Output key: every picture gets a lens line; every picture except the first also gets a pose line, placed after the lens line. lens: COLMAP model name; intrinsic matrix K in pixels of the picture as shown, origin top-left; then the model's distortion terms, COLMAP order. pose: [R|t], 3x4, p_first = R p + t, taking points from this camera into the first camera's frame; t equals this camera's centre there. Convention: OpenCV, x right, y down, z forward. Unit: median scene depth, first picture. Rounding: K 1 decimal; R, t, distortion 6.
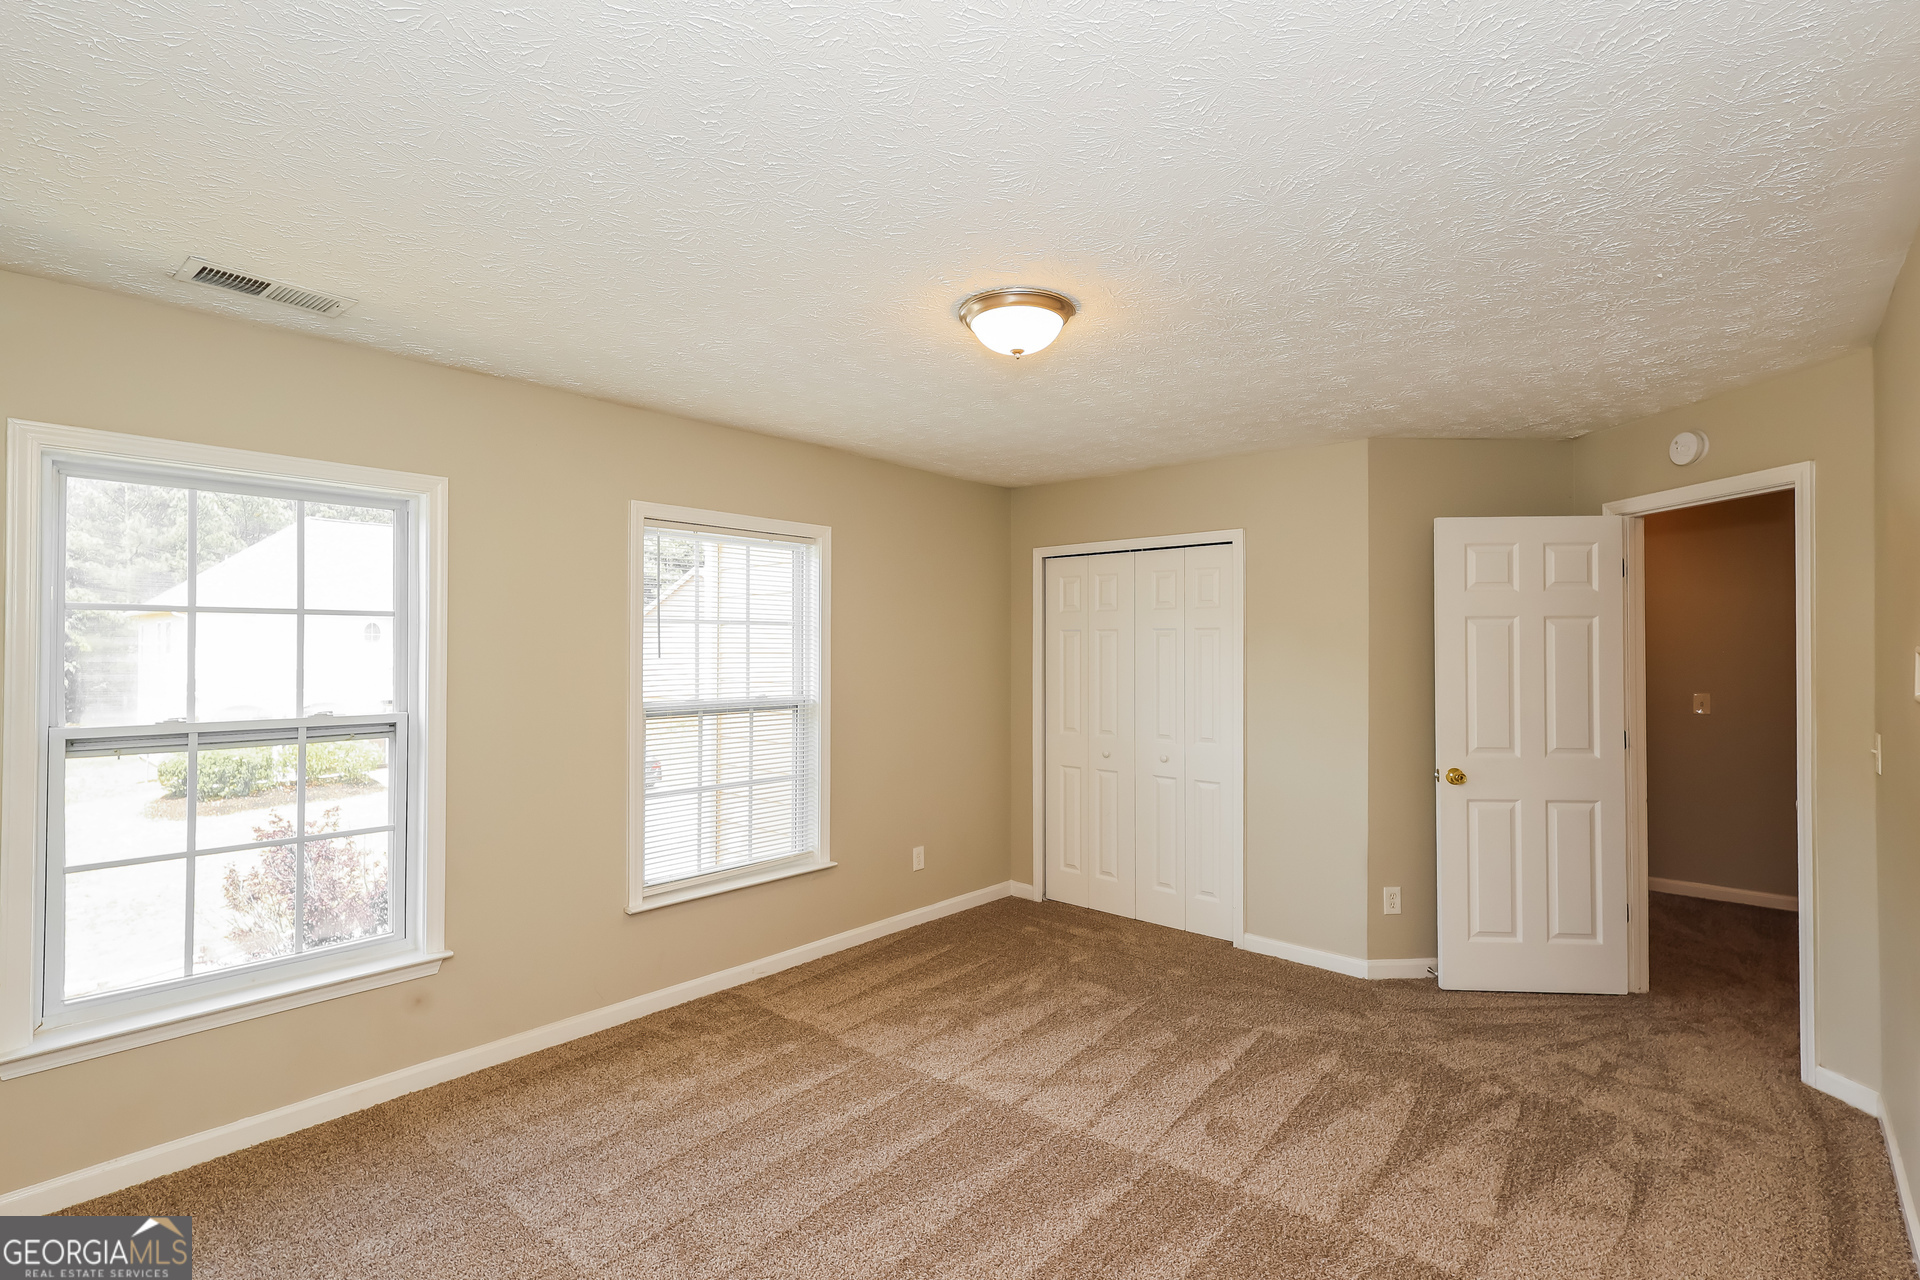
lens RADIAL K [[887.6, 0, 959.2], [0, 887.6, 632.7], [0, 0, 1]] dist [0.011722, -0.000259]
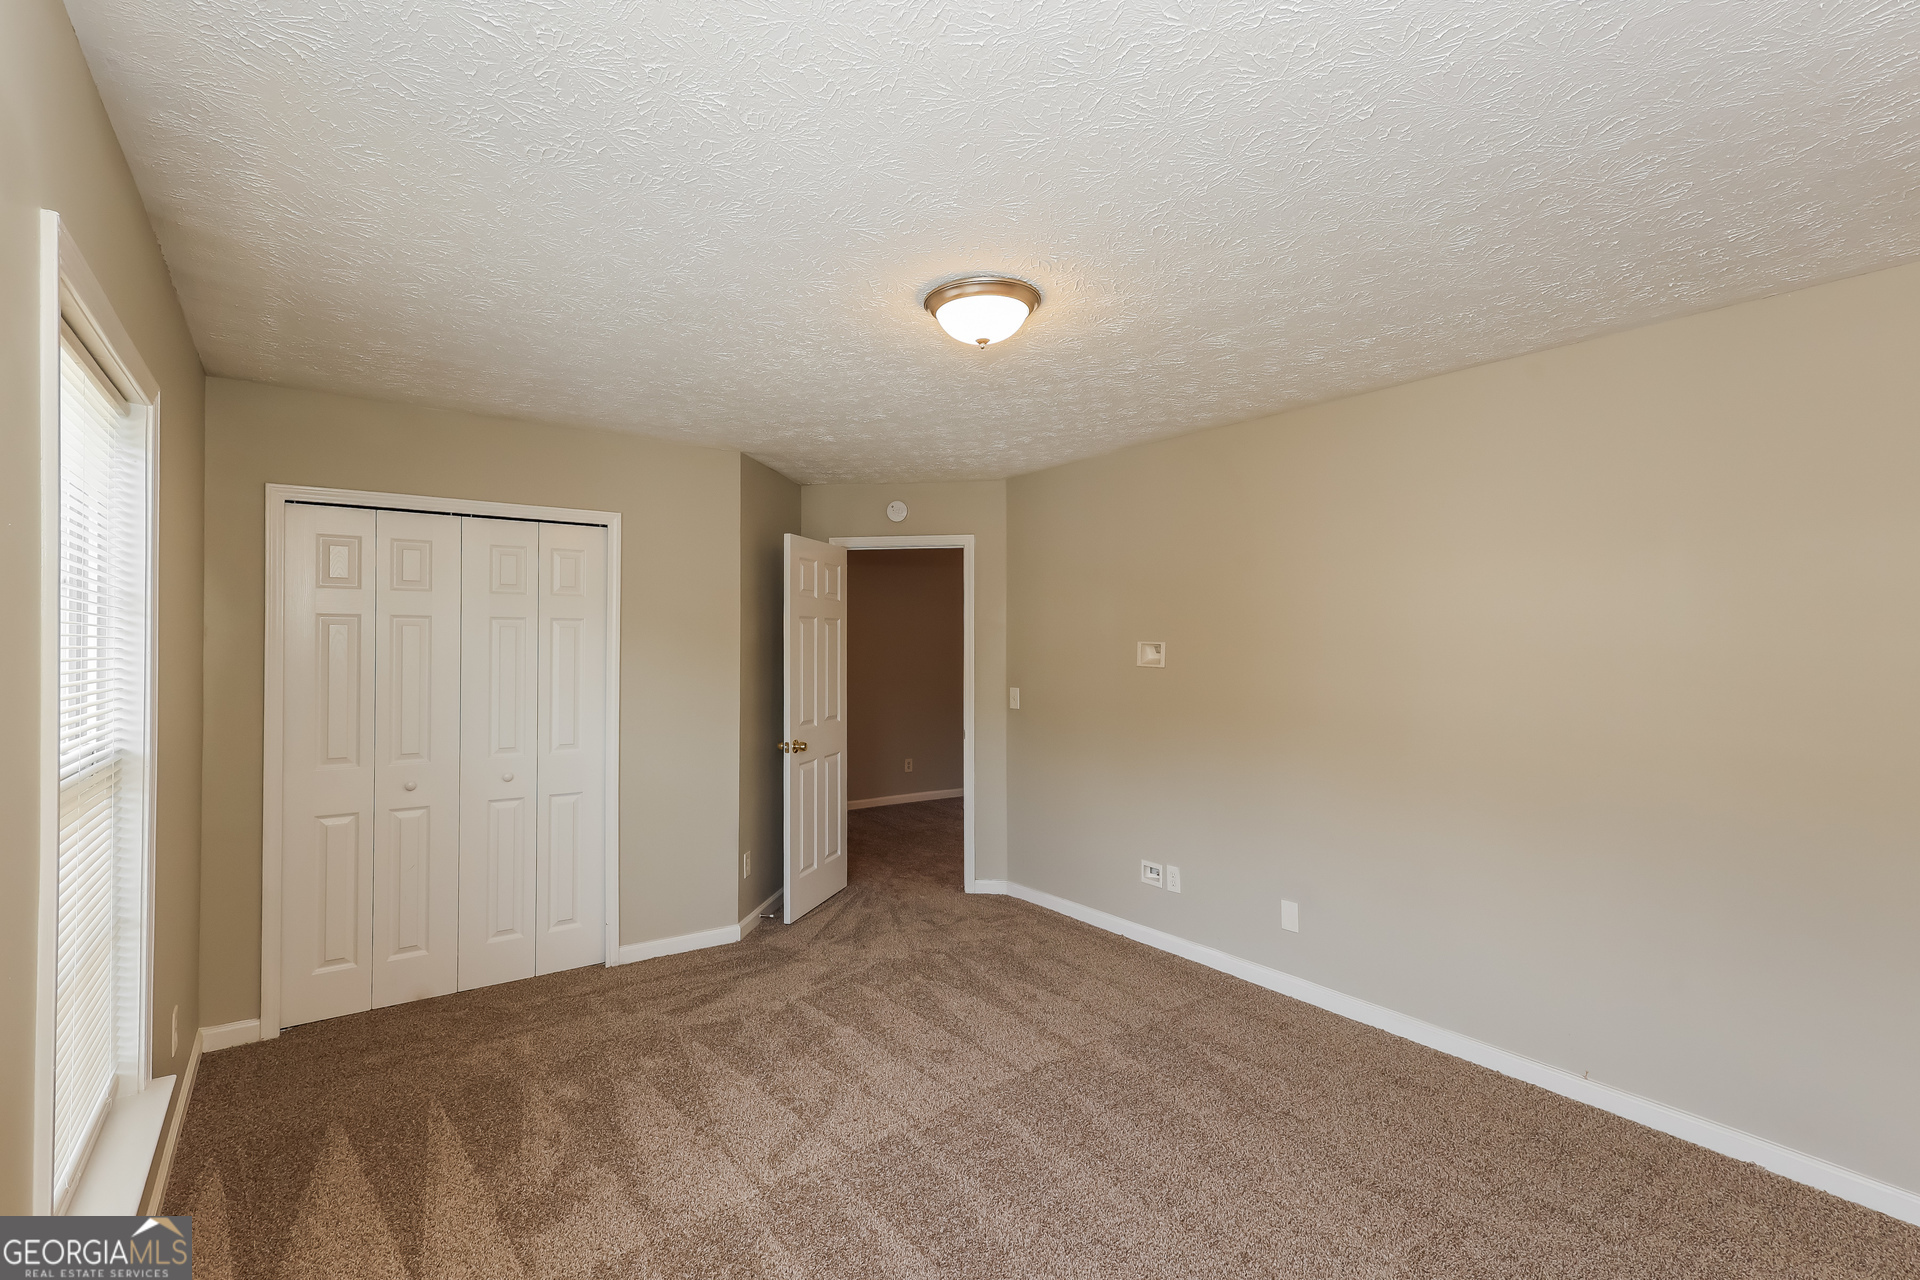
lens RADIAL K [[887.6, 0, 941.7], [0, 887.6, 646.5], [0, 0, 1]] dist [0.011722, -0.000259]
pose [[0.222363, 0.000700, 0.974964, -0.659084], [-0.017556, 0.999840, 0.003287, 0.017696], [-0.974806, -0.017848, 0.222339, 0.602110]]
